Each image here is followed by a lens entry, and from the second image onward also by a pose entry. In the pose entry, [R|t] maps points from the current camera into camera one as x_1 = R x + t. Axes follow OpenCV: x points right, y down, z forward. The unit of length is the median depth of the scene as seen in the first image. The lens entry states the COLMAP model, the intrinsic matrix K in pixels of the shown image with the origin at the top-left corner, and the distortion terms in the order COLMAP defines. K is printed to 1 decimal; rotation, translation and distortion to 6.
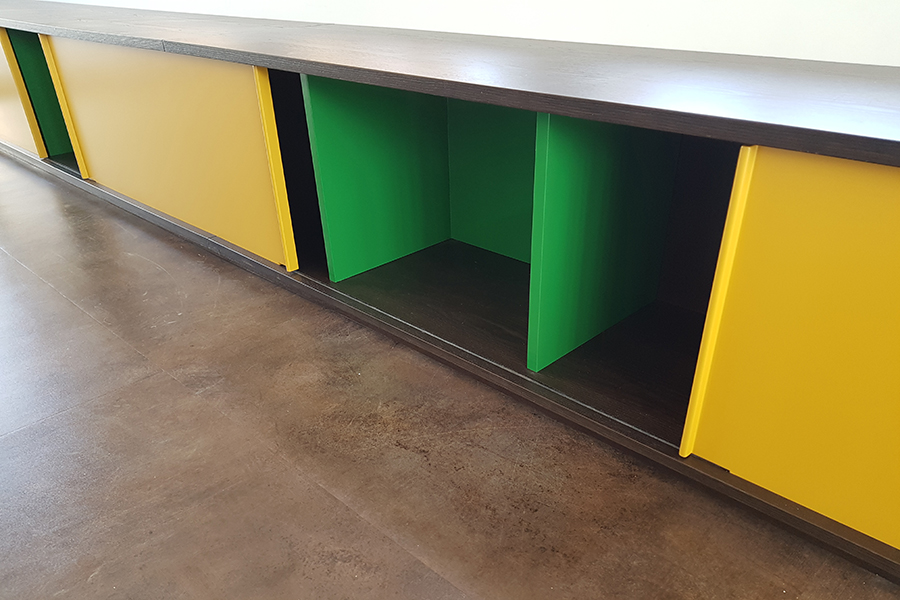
lens RADIAL K [[641.9, 0, 458.2], [0, 641.9, 332.9], [0, 0, 1]] dist [-0.023181, 0.001806]
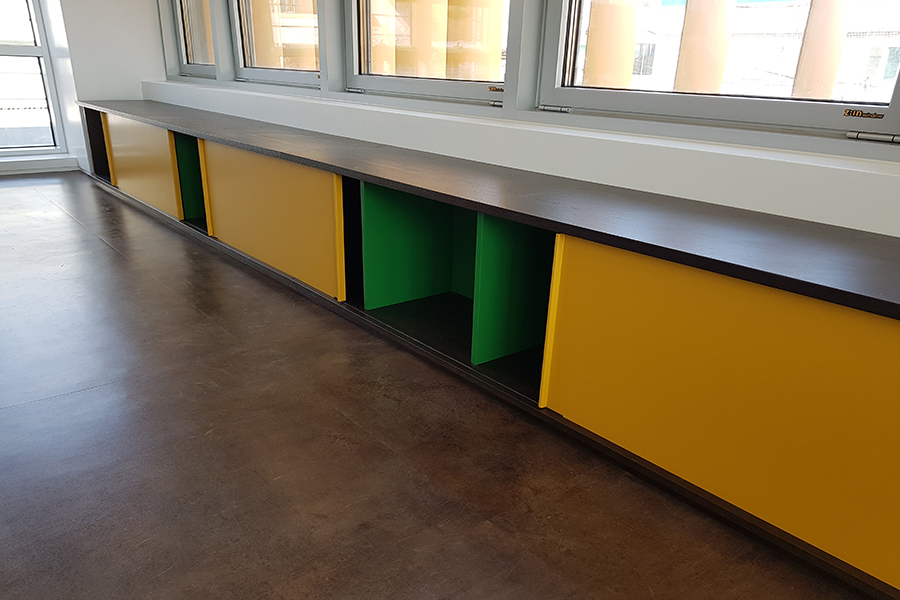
lens RADIAL K [[641.9, 0, 450.5], [0, 641.9, 300.3], [0, 0, 1]] dist [-0.023181, 0.001806]
pose [[0.990032, 0.082268, -0.114315, 0.208320], [-0.101950, 0.978612, -0.178674, 0.177899], [0.097171, 0.188548, 0.977245, -0.562128]]
